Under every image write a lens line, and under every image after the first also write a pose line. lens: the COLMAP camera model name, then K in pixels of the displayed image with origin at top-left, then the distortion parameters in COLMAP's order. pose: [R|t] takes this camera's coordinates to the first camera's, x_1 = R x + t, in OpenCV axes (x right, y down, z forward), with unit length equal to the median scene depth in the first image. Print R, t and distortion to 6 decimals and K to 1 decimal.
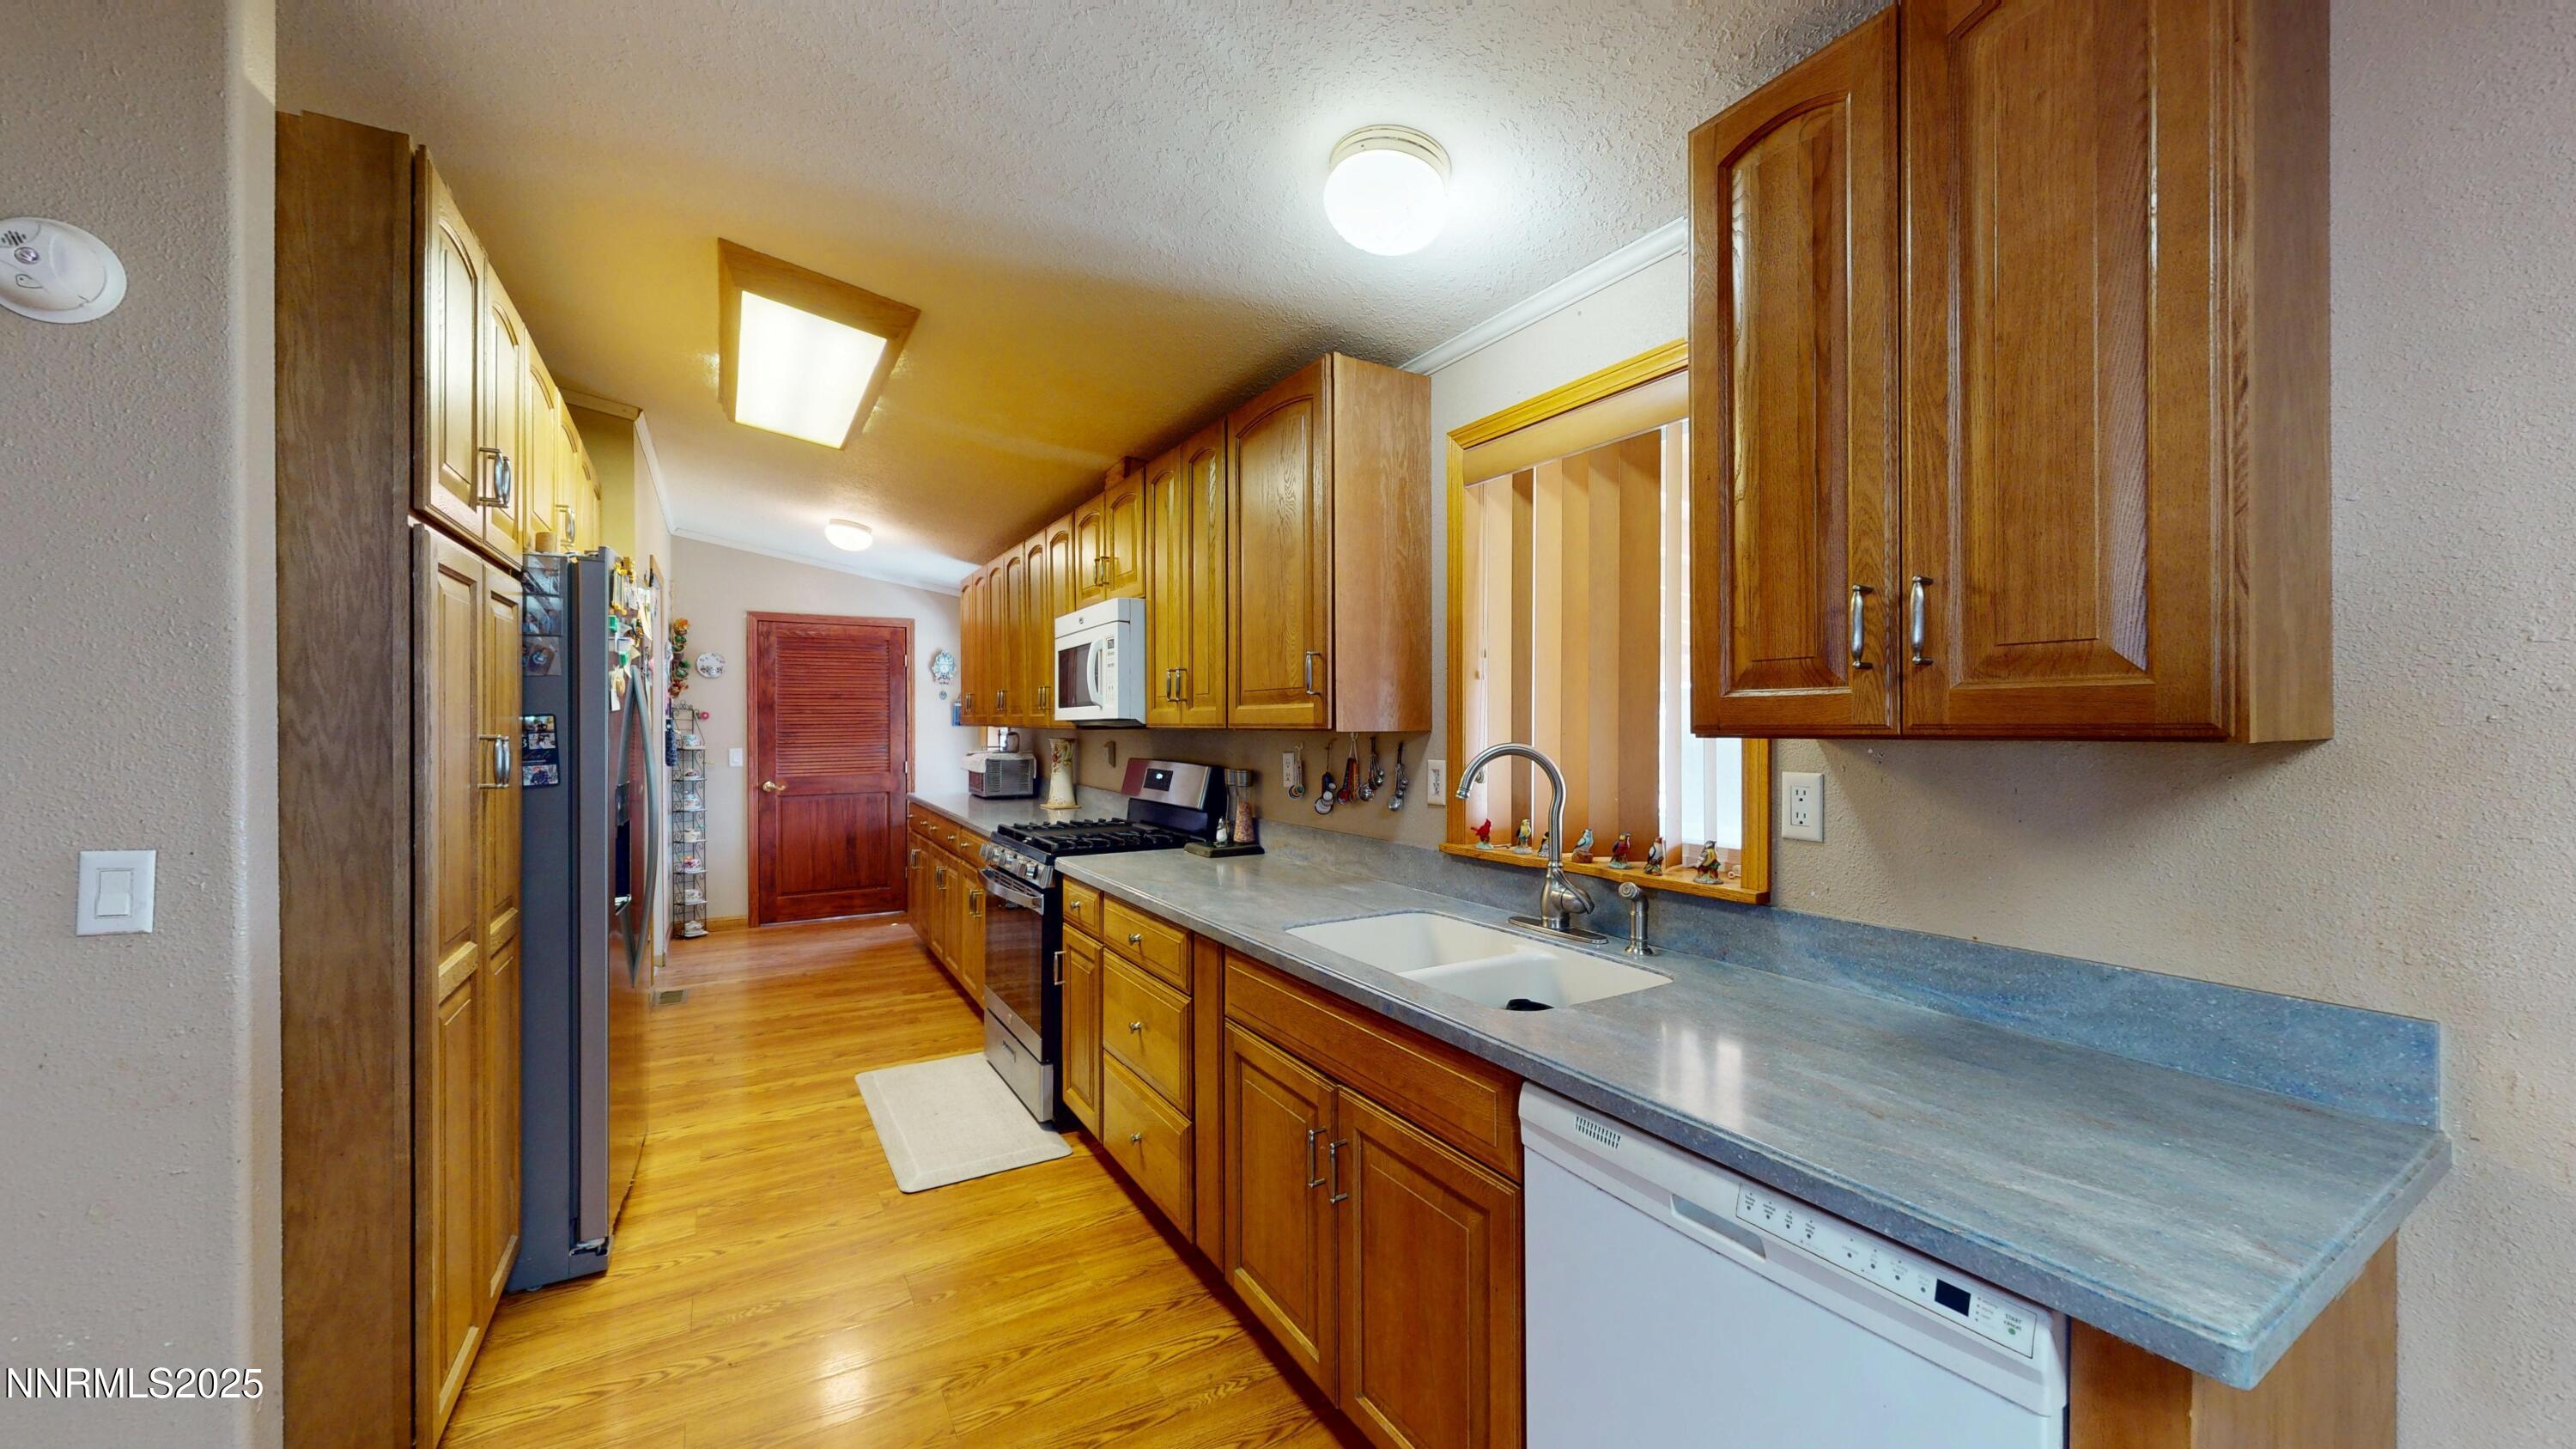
lens RADIAL K [[907.0, 0, 1299.1], [0, 907.0, 717.6], [0, 0, 1]] dist [-0.001857, -0.000300]
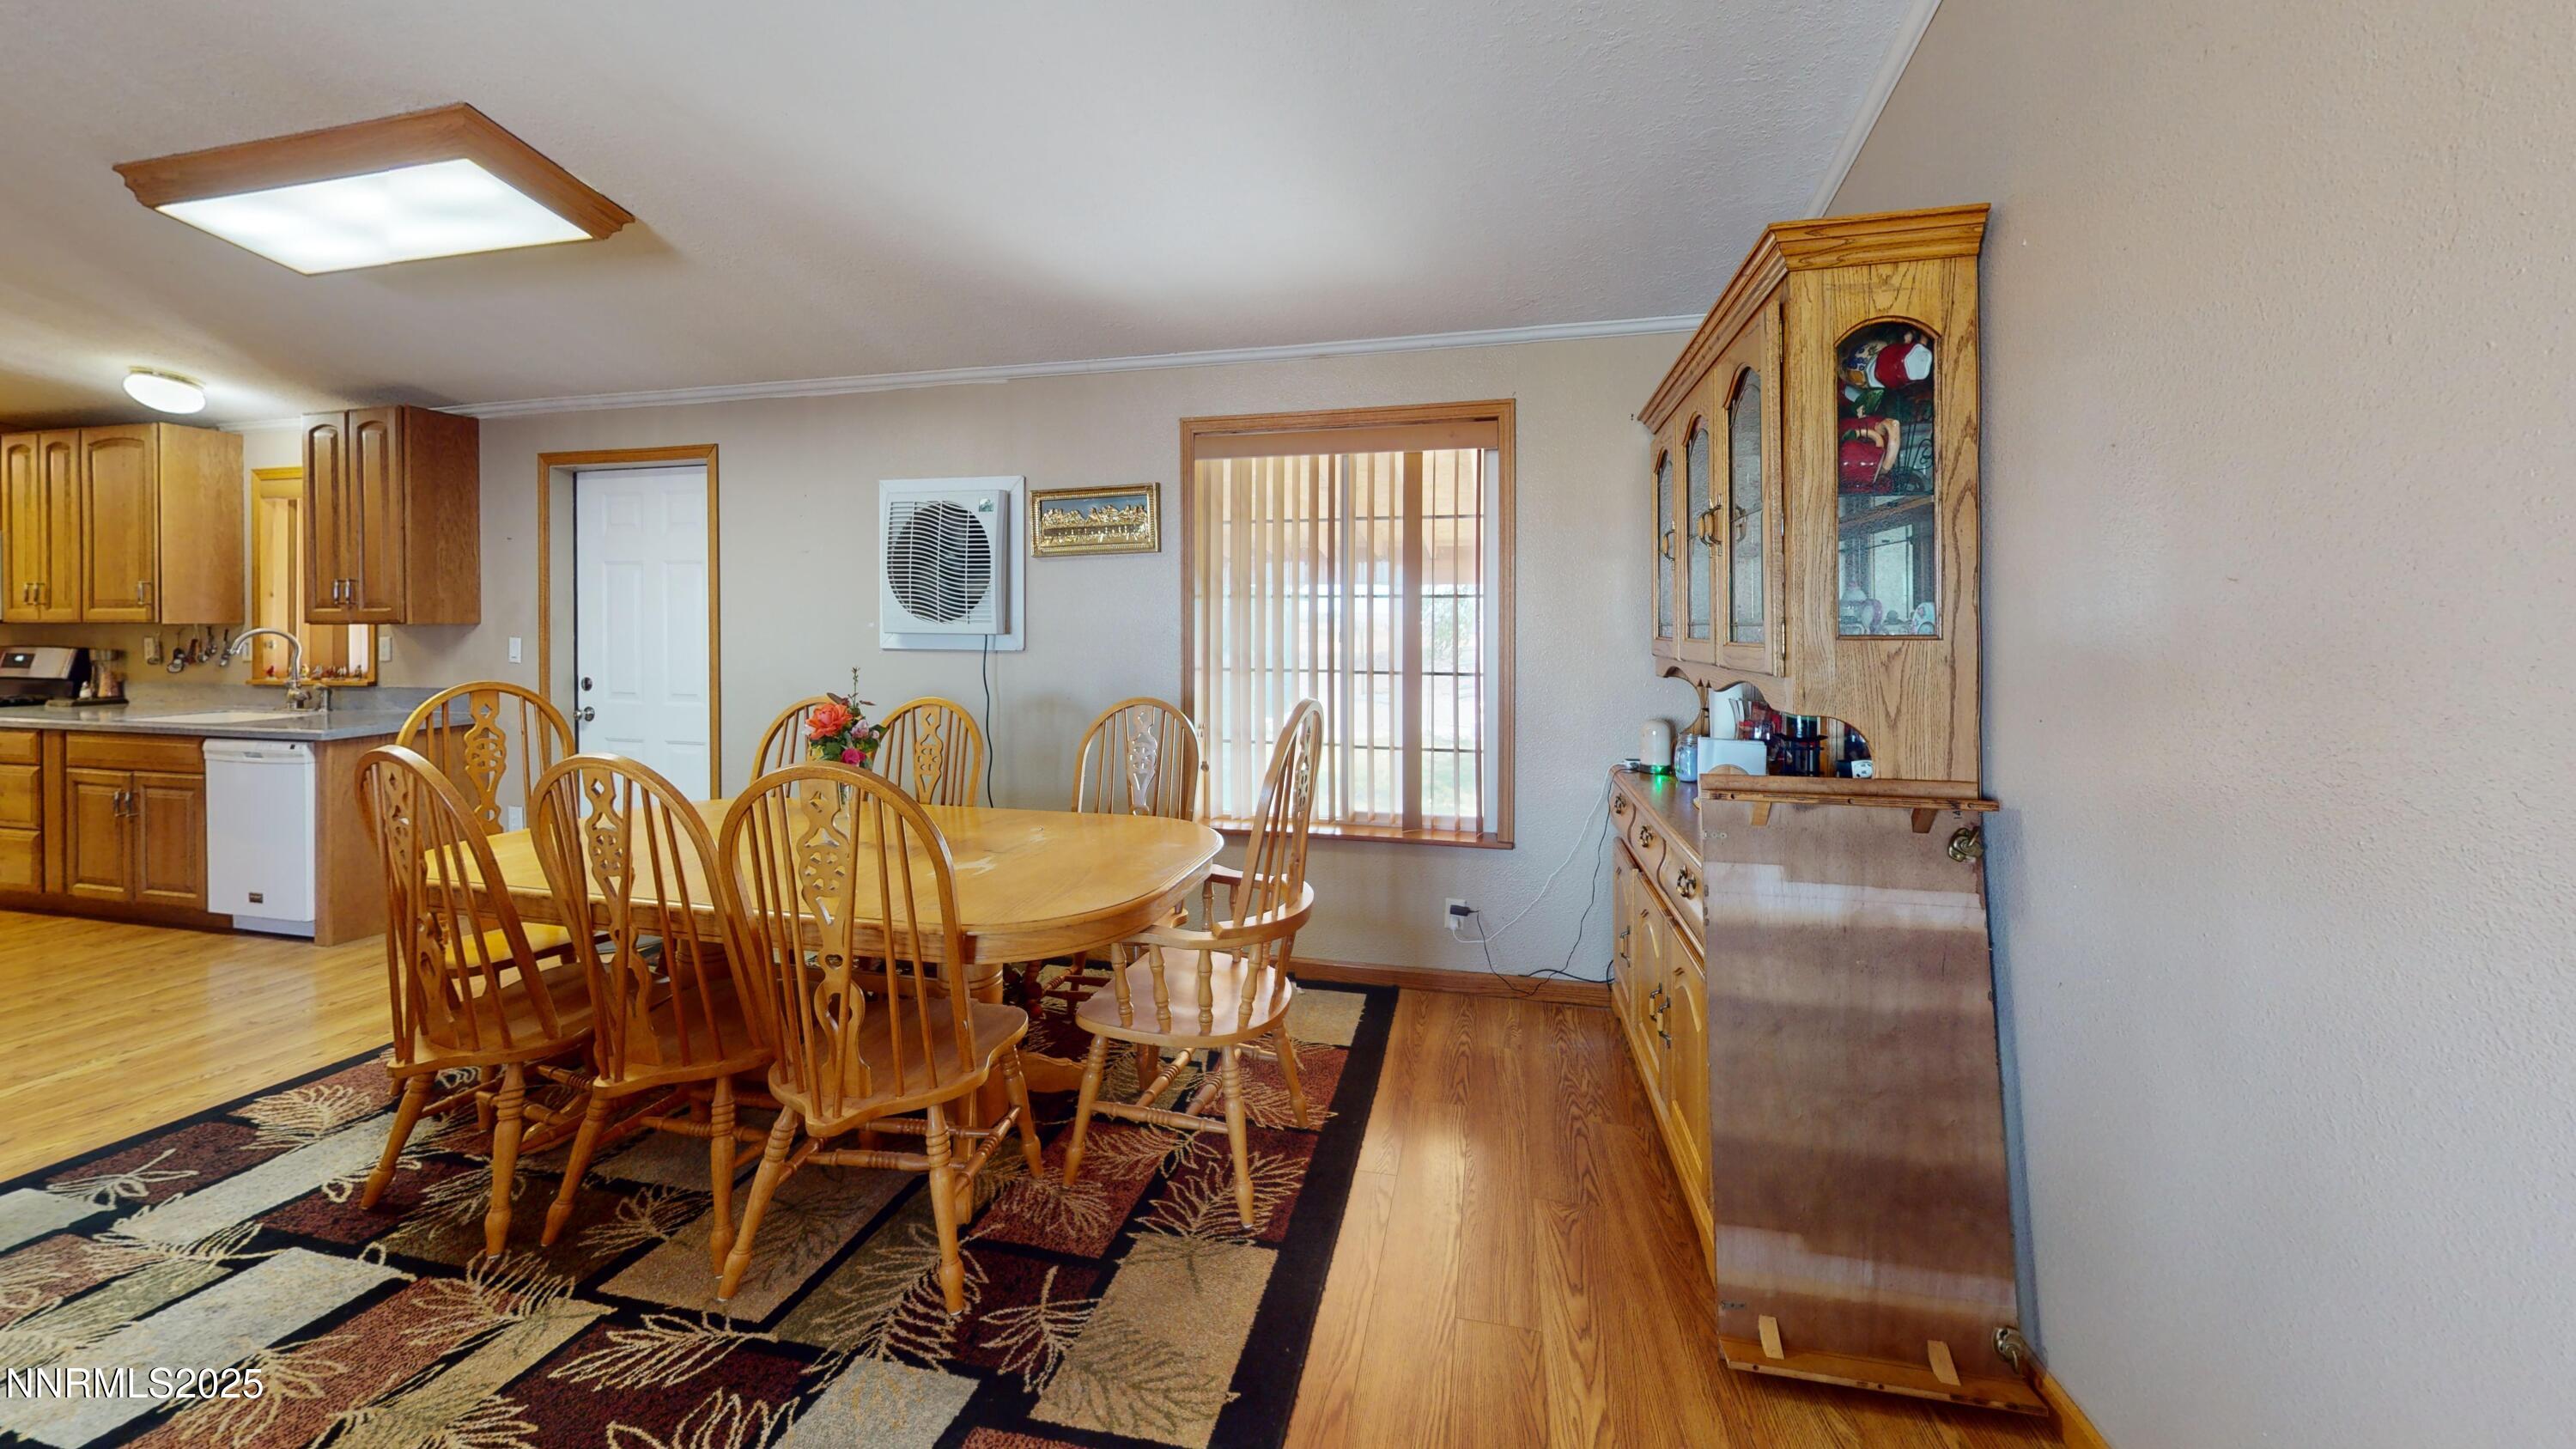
lens RADIAL K [[907.0, 0, 1270.0], [0, 907.0, 645.0], [0, 0, 1]] dist [-0.001857, -0.000300]
pose [[0.716273, -0.008548, 0.697768, 0.365109], [-0.007945, 0.999760, 0.020403, 0.003438], [-0.697775, -0.020158, 0.716033, -1.908288]]
